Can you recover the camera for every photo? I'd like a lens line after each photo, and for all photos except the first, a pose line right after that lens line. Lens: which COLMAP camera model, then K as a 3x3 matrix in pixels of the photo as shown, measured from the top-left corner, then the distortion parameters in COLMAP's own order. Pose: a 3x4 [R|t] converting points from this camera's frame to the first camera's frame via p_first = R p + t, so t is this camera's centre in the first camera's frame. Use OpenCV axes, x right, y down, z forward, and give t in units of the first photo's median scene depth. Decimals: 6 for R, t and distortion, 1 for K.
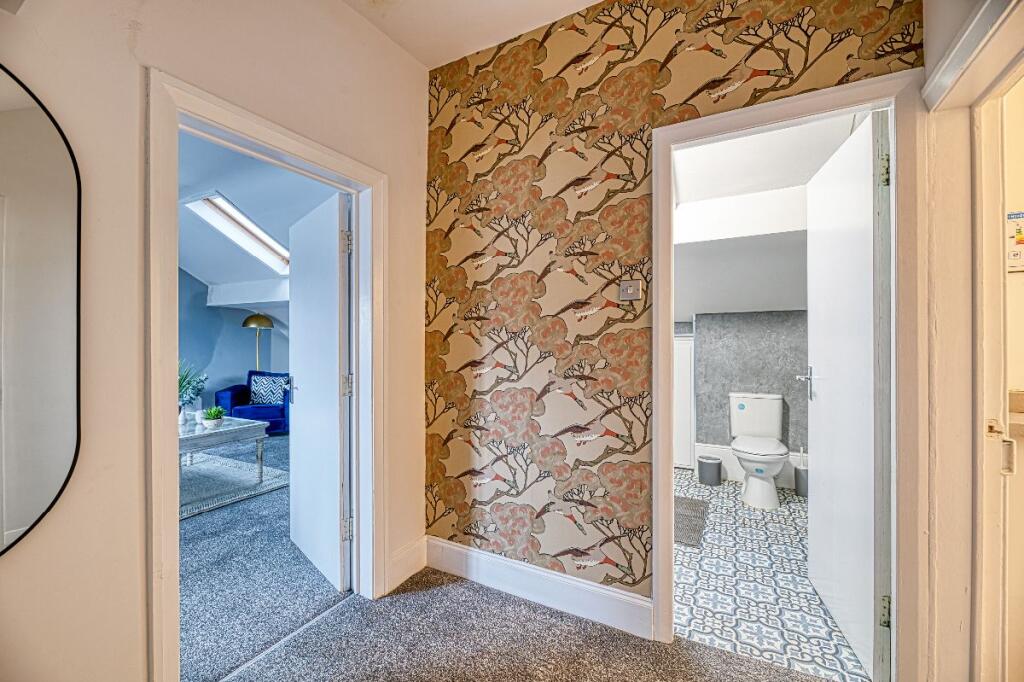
lens RADIAL K [[432.3, 0, 512.0], [0, 432.3, 341.0], [0, 0, 1]] dist [-0.000001, -0.000008]
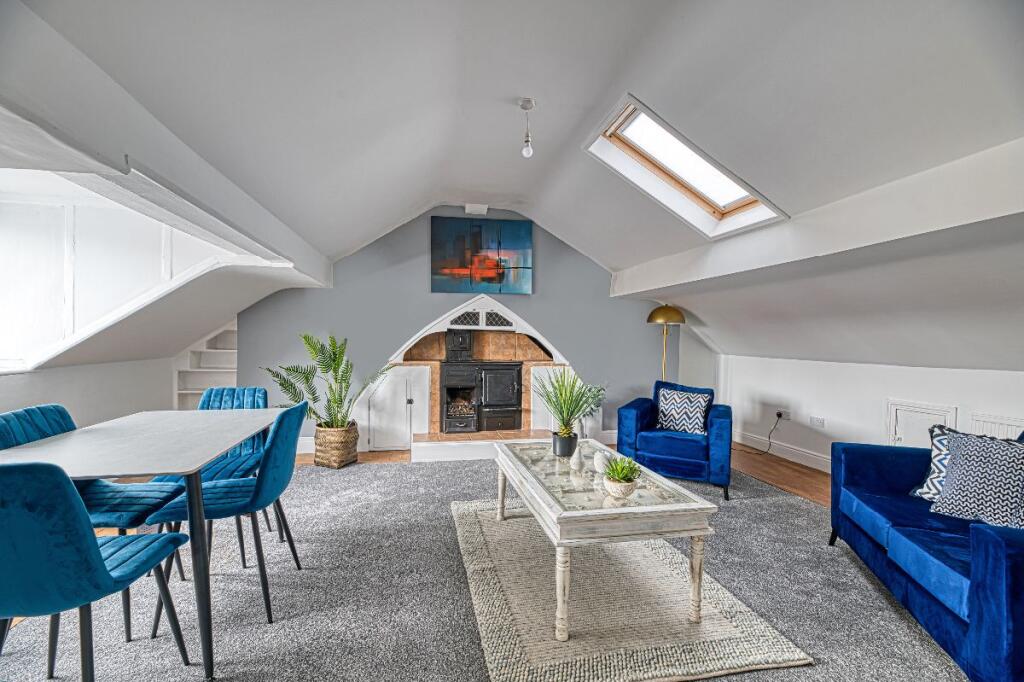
lens RADIAL K [[432.3, 0, 512.0], [0, 432.3, 341.0], [0, 0, 1]] dist [-0.000001, -0.000008]
pose [[0.674480, 0.013424, -0.738171, -0.232620], [-0.018009, 0.999836, 0.001727, 0.003475], [0.738073, 0.012130, 0.674611, 0.321803]]
